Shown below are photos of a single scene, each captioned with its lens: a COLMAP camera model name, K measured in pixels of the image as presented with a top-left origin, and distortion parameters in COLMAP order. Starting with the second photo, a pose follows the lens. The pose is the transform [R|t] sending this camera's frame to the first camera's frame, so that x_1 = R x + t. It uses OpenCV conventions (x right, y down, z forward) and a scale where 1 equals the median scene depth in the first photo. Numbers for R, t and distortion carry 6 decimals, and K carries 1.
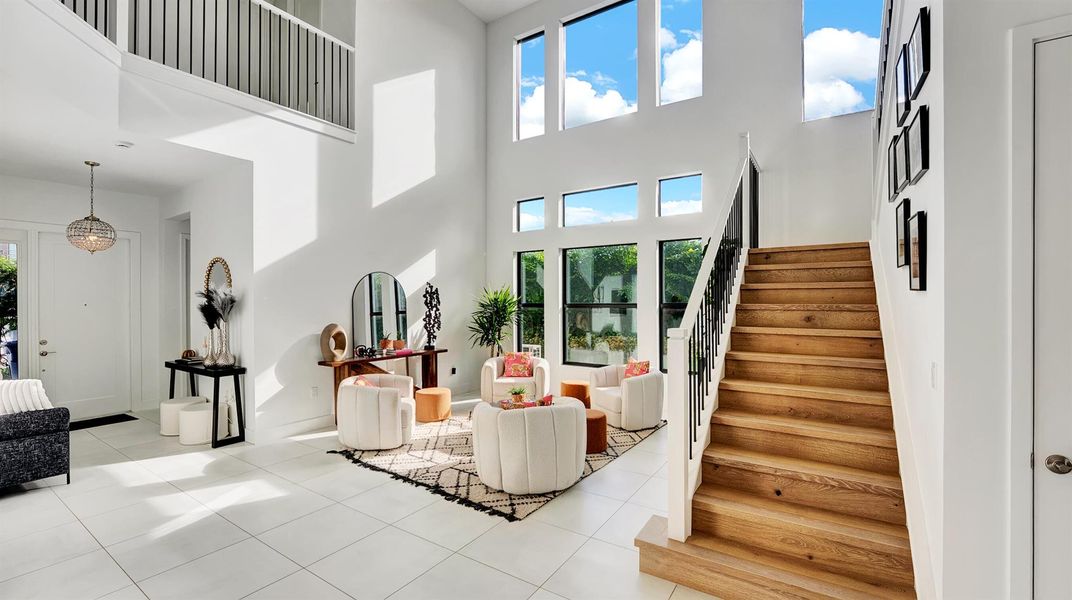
lens RADIAL K [[447.4, 0, 539.5], [0, 447.4, 296.0], [0, 0, 1]] dist [-0.029648, 0.000646]
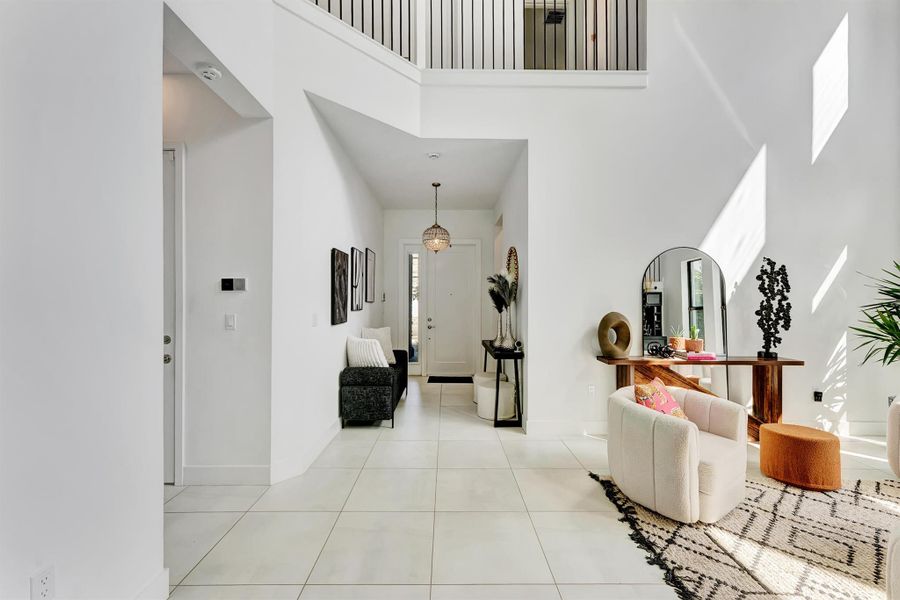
lens RADIAL K [[372.3, 0, 450.3], [0, 372.3, 299.7], [0, 0, 1]] dist [-0.000945, 0.000193]
pose [[0.557258, 0.002073, -0.830337, -0.059044], [0.001096, 0.999994, 0.003232, 0.035854], [0.830339, -0.002711, 0.557252, 0.351095]]
